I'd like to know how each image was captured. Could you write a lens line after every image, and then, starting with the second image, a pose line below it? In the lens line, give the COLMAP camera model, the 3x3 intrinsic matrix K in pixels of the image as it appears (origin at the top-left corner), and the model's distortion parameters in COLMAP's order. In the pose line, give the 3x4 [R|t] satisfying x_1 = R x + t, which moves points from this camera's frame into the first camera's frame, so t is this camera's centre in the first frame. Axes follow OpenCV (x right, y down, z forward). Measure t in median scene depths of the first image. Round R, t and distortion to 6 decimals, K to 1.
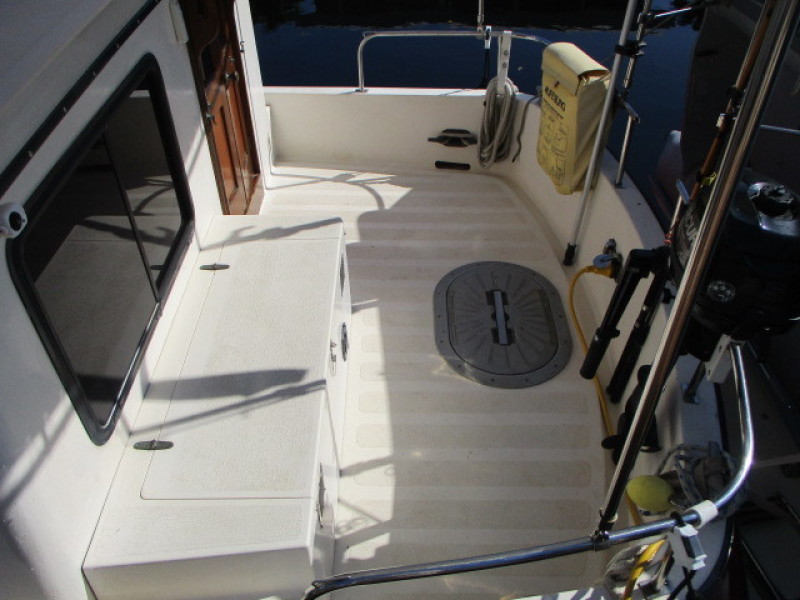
lens RADIAL K [[649.8, 0, 401.7], [0, 649.8, 270.3], [0, 0, 1]] dist [-0.027136, 0.010102]
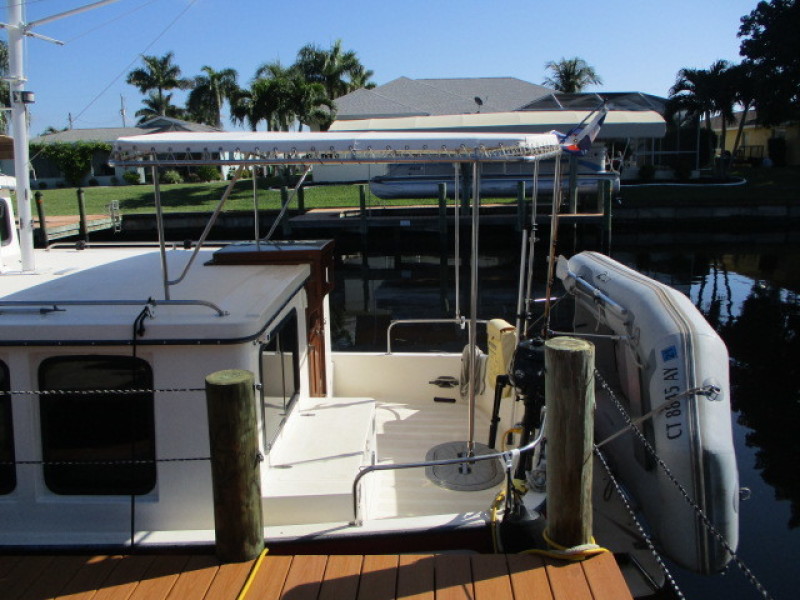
lens RADIAL K [[689.1, 0, 399.2], [0, 689.1, 298.6], [0, 0, 1]] dist [-0.041703, 0.002609]
pose [[0.998348, 0.001770, -0.057435, 0.070357], [-0.027929, 0.888465, -0.458095, 0.435757], [0.050218, 0.458942, 0.887046, -0.679093]]
